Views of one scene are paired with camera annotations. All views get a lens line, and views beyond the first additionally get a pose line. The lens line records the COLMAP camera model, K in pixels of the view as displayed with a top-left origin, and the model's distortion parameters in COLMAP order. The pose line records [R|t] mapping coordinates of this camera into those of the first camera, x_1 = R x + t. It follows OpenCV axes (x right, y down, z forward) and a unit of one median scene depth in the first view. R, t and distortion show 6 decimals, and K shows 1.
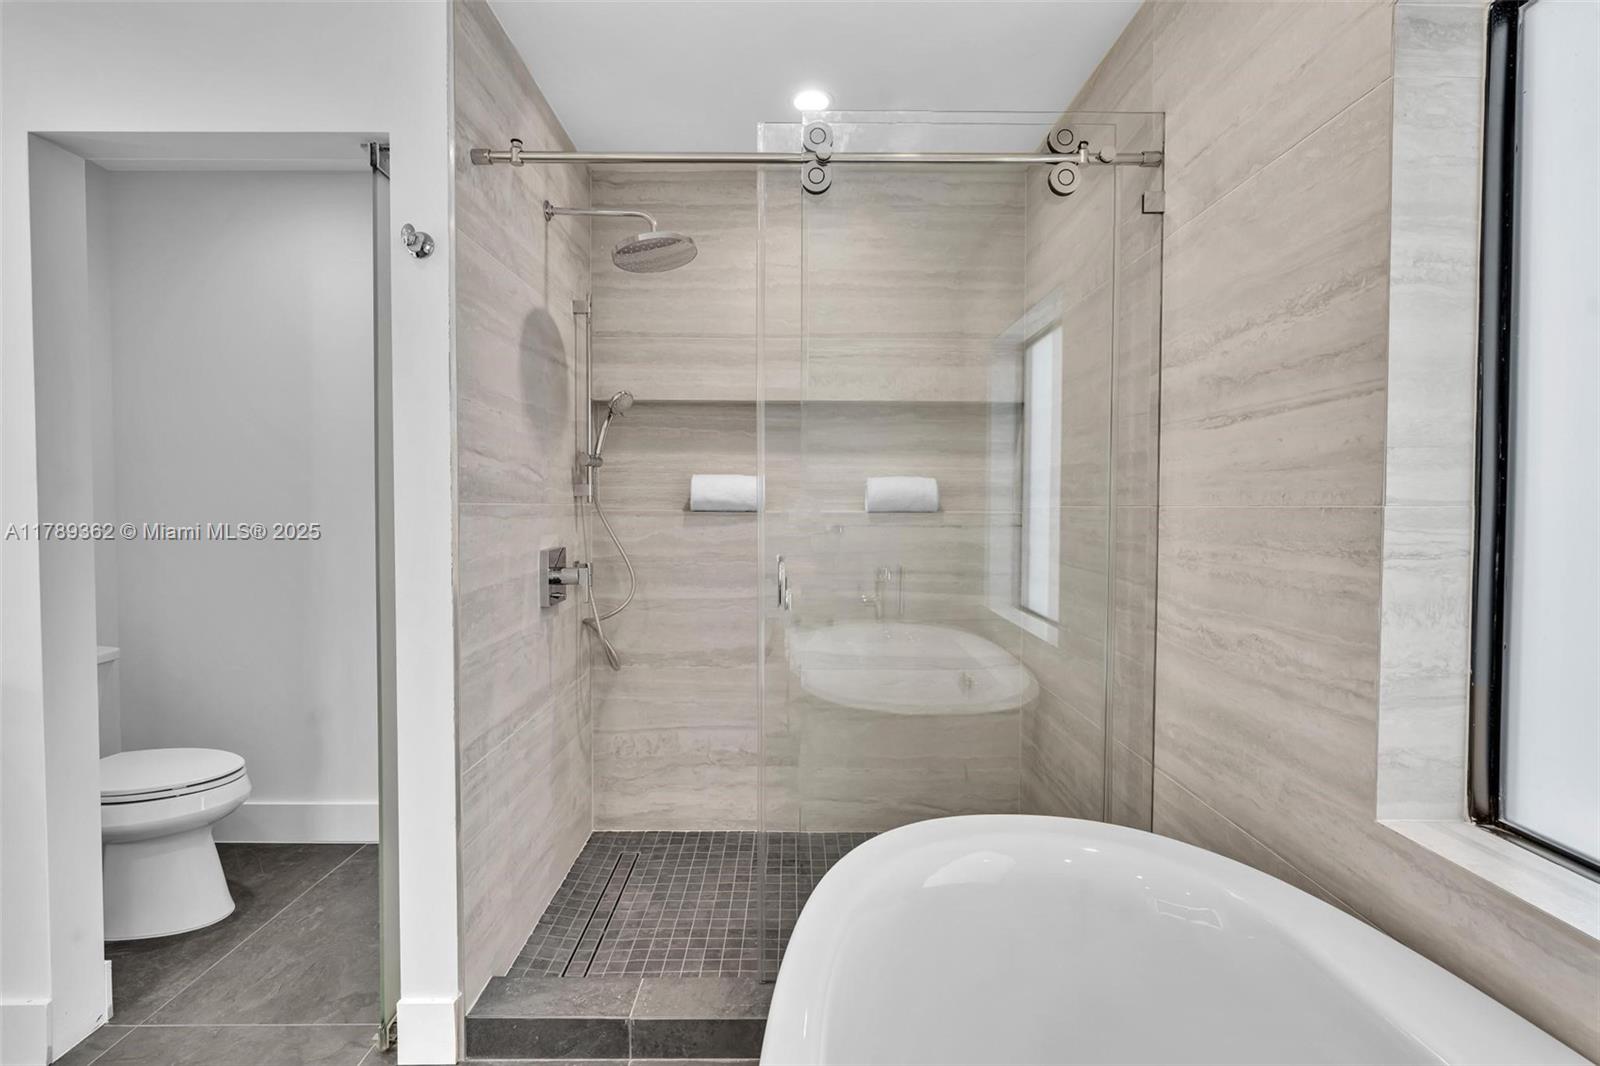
lens RADIAL K [[735.3, 0, 798.4], [0, 735.3, 525.5], [0, 0, 1]] dist [-0.012064, 0.006688]
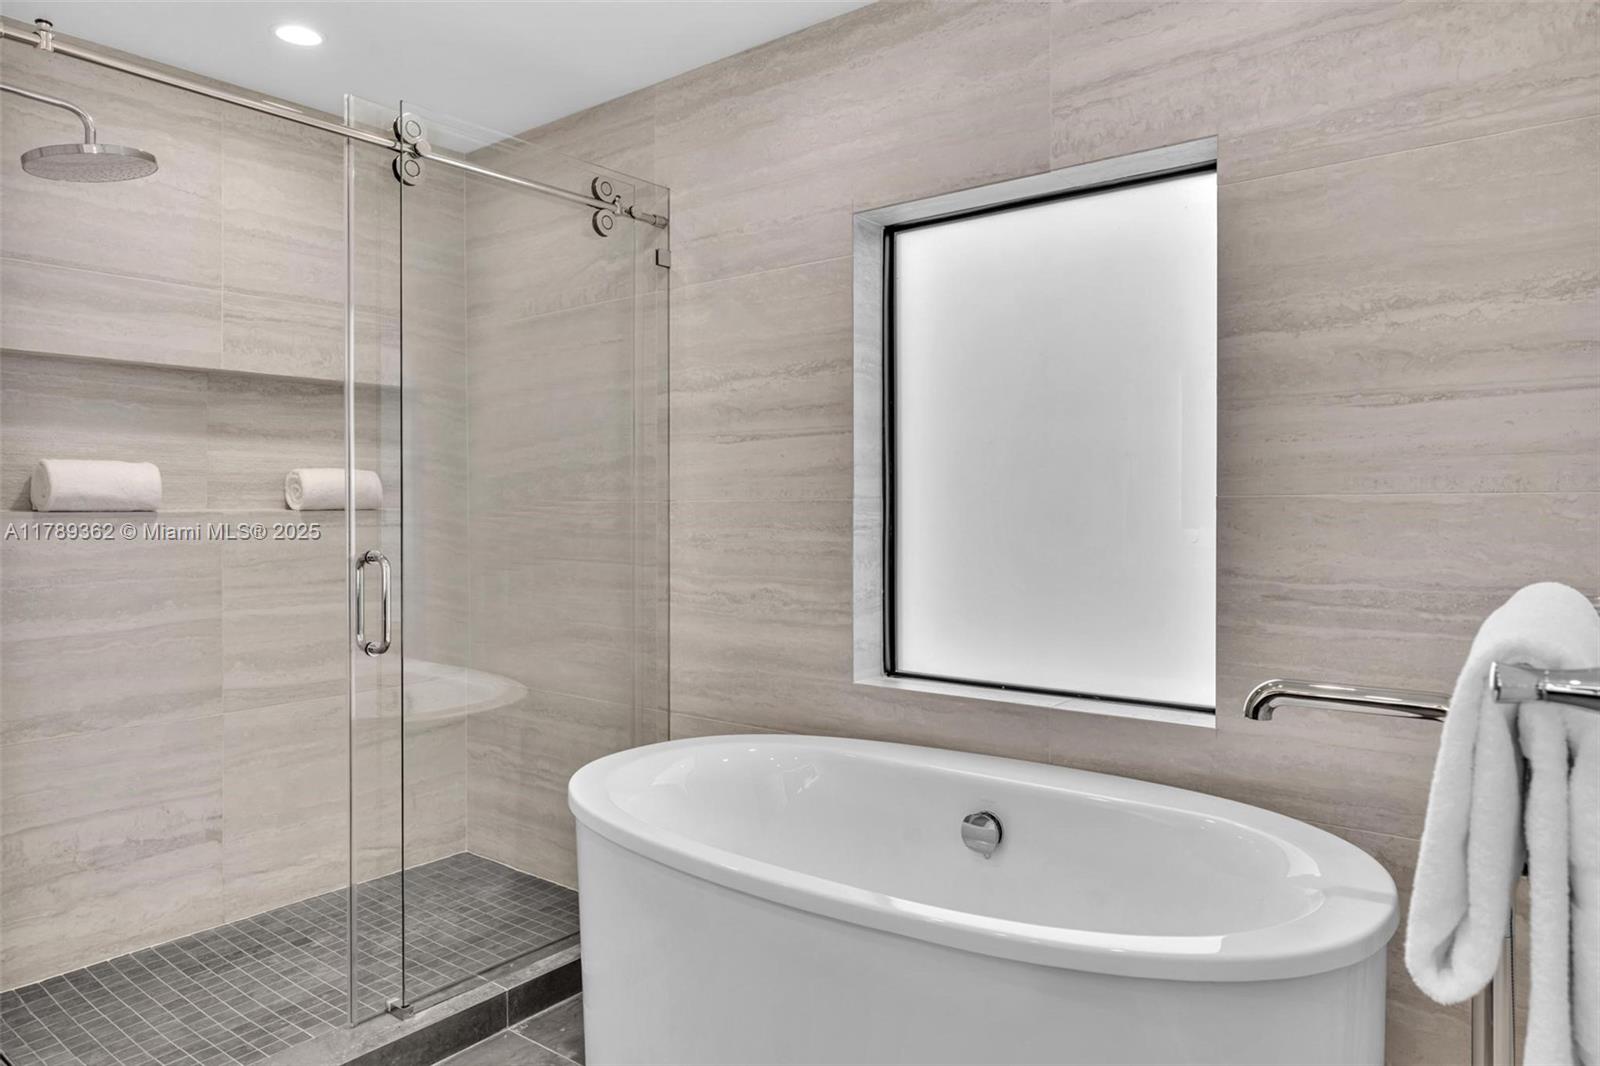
lens RADIAL K [[1014.9, 0, 797.8], [0, 1014.9, 513.4], [0, 0, 1]] dist [0.003866, 0.003581]
pose [[0.623683, -0.011824, 0.781588, -0.873630], [0.026994, 0.999615, -0.006418, 0.014371], [-0.781211, 0.025101, 0.623762, -0.297790]]
